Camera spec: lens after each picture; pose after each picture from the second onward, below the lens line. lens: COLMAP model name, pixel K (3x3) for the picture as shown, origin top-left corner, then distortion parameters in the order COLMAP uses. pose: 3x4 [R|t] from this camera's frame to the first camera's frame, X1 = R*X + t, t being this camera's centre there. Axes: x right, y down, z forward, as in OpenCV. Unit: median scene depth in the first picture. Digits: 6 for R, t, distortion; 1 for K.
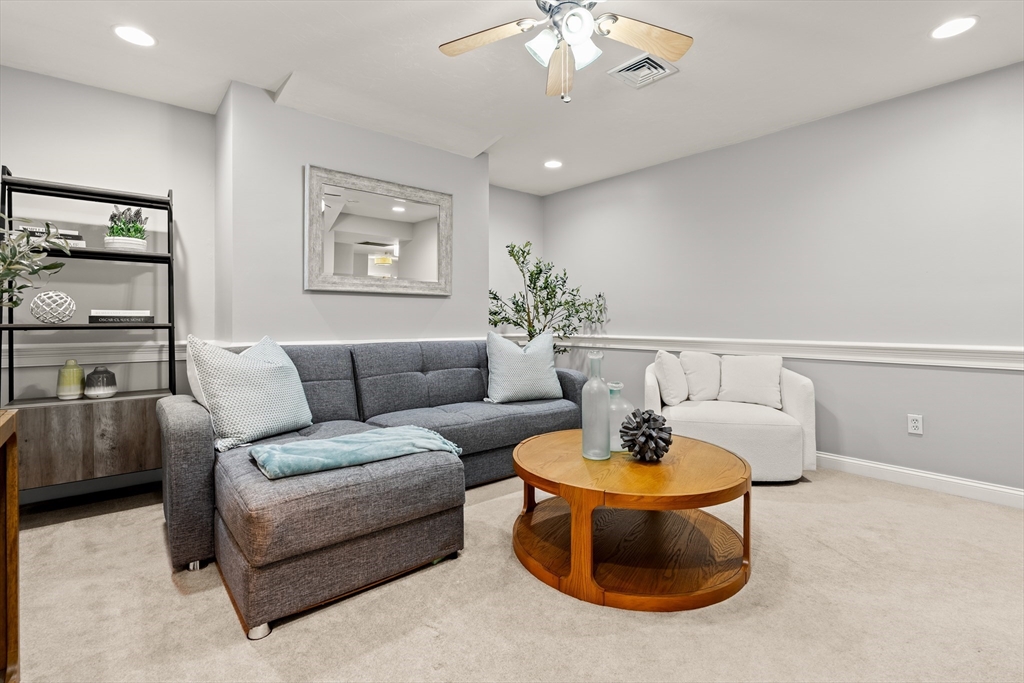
lens RADIAL K [[467.2, 0, 509.5], [0, 467.2, 321.1], [0, 0, 1]] dist [0.019865, 0.000240]
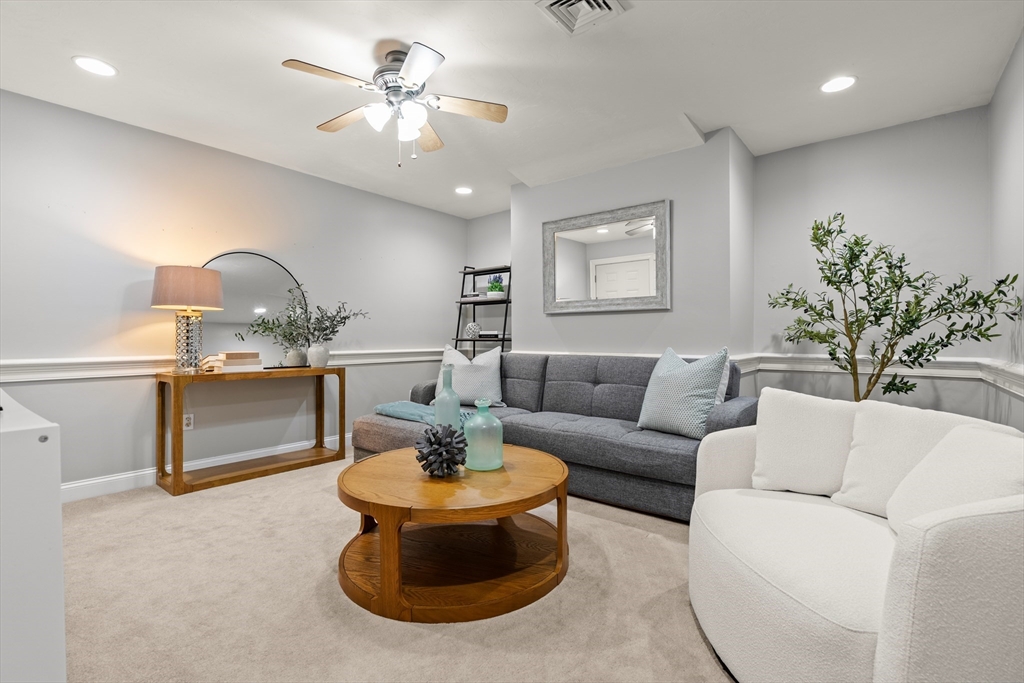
lens RADIAL K [[464.0, 0, 514.0], [0, 464.0, 341.6], [0, 0, 1]] dist [-0.004480, 0.000676]
pose [[0.193508, 0.009834, -0.981049, 0.861774], [0.002978, 0.999939, 0.010610, -0.000588], [0.981094, -0.004975, 0.193467, 0.633878]]
